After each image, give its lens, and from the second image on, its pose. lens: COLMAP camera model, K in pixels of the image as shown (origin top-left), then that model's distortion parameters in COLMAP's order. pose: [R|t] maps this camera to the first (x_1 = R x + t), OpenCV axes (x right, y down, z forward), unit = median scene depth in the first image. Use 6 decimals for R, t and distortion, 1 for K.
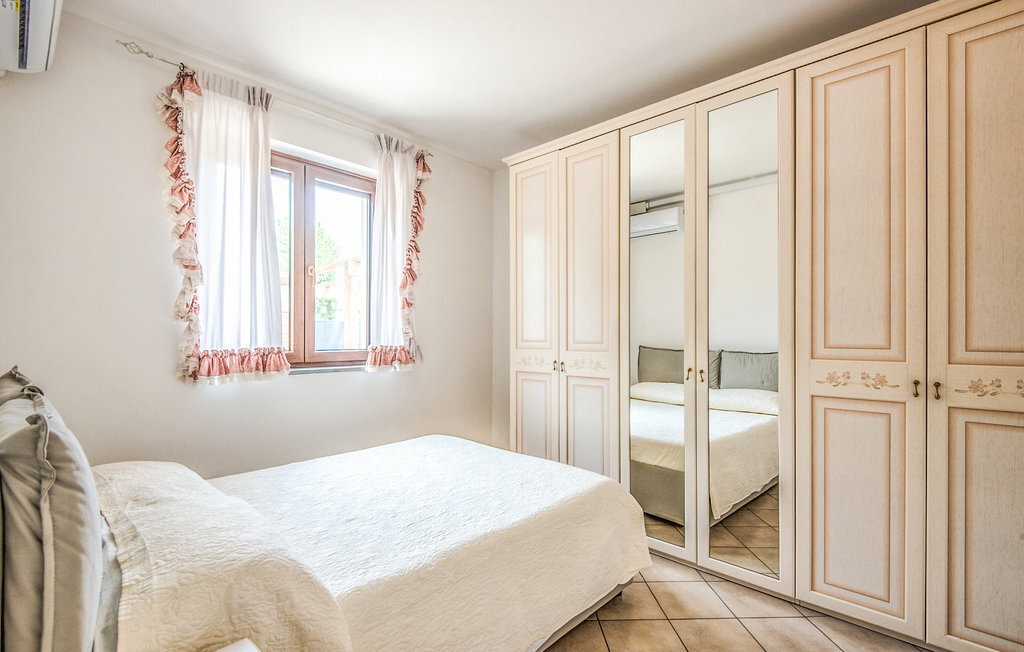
lens RADIAL K [[459.7, 0, 504.3], [0, 459.7, 328.7], [0, 0, 1]] dist [-0.000344, -0.000634]
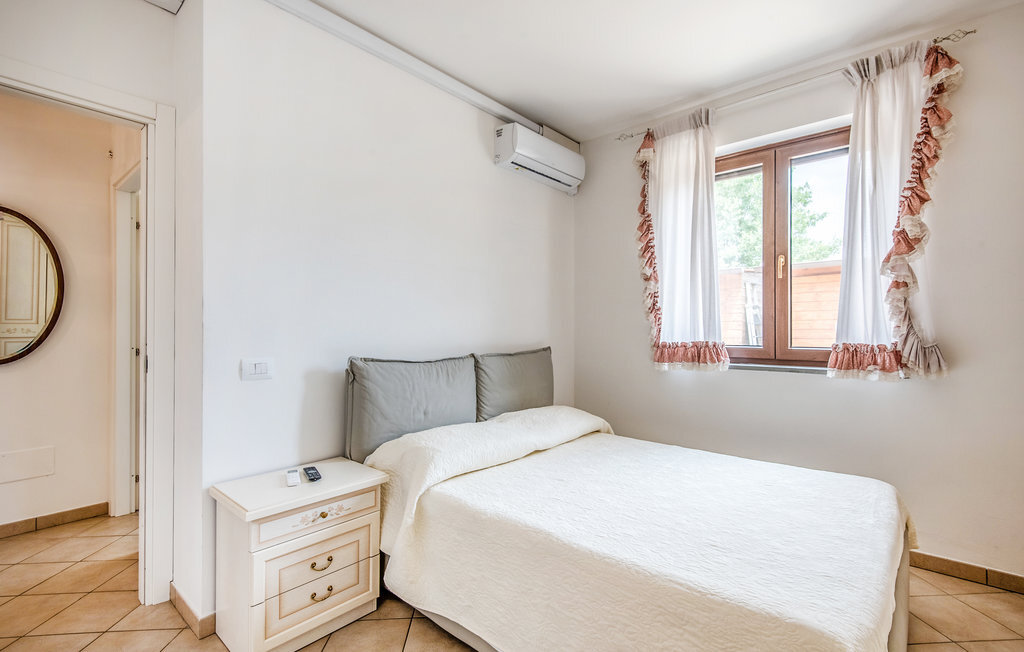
lens RADIAL K [[451.5, 0, 541.4], [0, 451.5, 325.3], [0, 0, 1]] dist [0.000048, -0.000138]
pose [[0.064570, -0.015456, -0.997793, 0.499449], [0.013395, 0.999803, -0.014621, 0.011631], [0.997823, -0.012422, 0.064765, 0.503913]]
